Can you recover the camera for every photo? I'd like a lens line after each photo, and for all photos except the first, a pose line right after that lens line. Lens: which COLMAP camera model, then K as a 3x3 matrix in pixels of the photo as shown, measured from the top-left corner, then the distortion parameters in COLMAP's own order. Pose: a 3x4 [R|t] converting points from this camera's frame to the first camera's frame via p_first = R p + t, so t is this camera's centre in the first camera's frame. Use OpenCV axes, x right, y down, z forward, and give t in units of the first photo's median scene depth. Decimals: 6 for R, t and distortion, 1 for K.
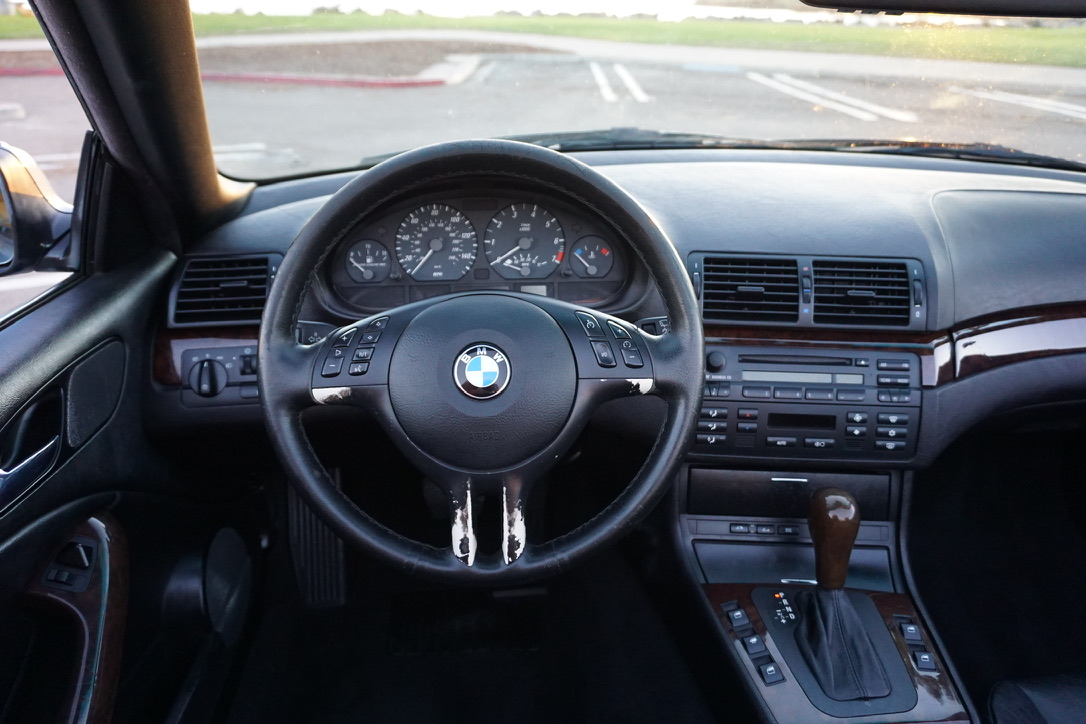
lens RADIAL K [[816.7, 0, 543.0], [0, 816.7, 362.0], [0, 0, 1]] dist [-0.030227, 0.000675]
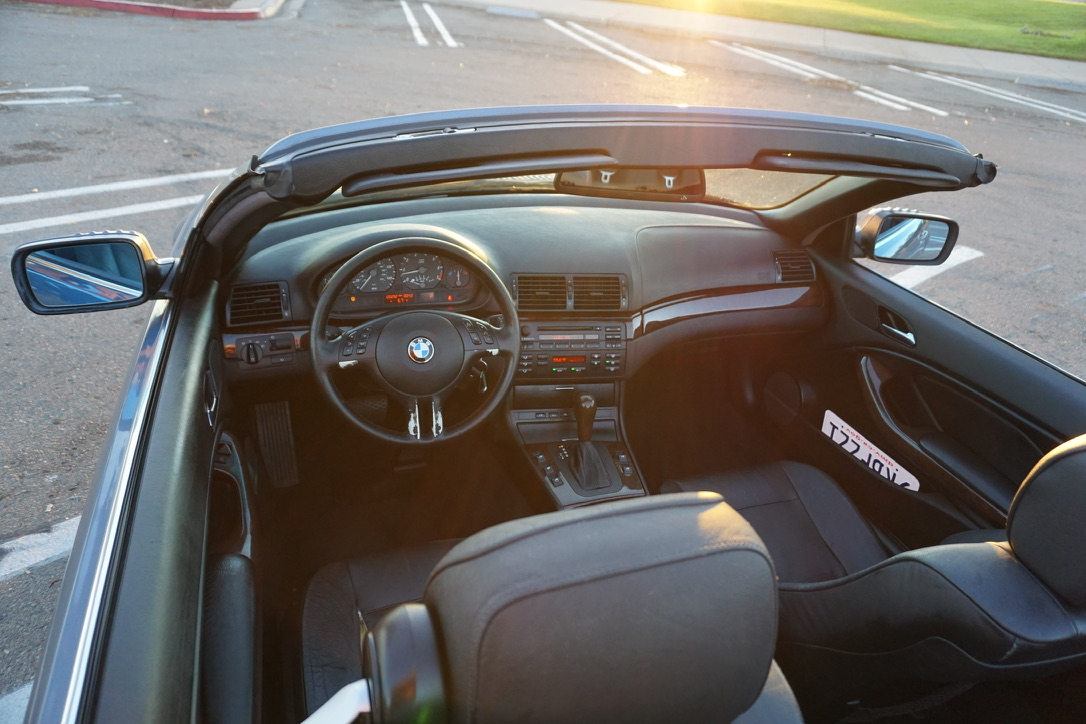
lens RADIAL K [[726.4, 0, 553.9], [0, 726.4, 354.3], [0, 0, 1]] dist [-0.040635, 0.001613]
pose [[0.968864, -0.051910, 0.242089, -0.147616], [0.028237, 0.994561, 0.100252, -0.118977], [-0.245977, -0.090295, 0.965061, -0.703854]]
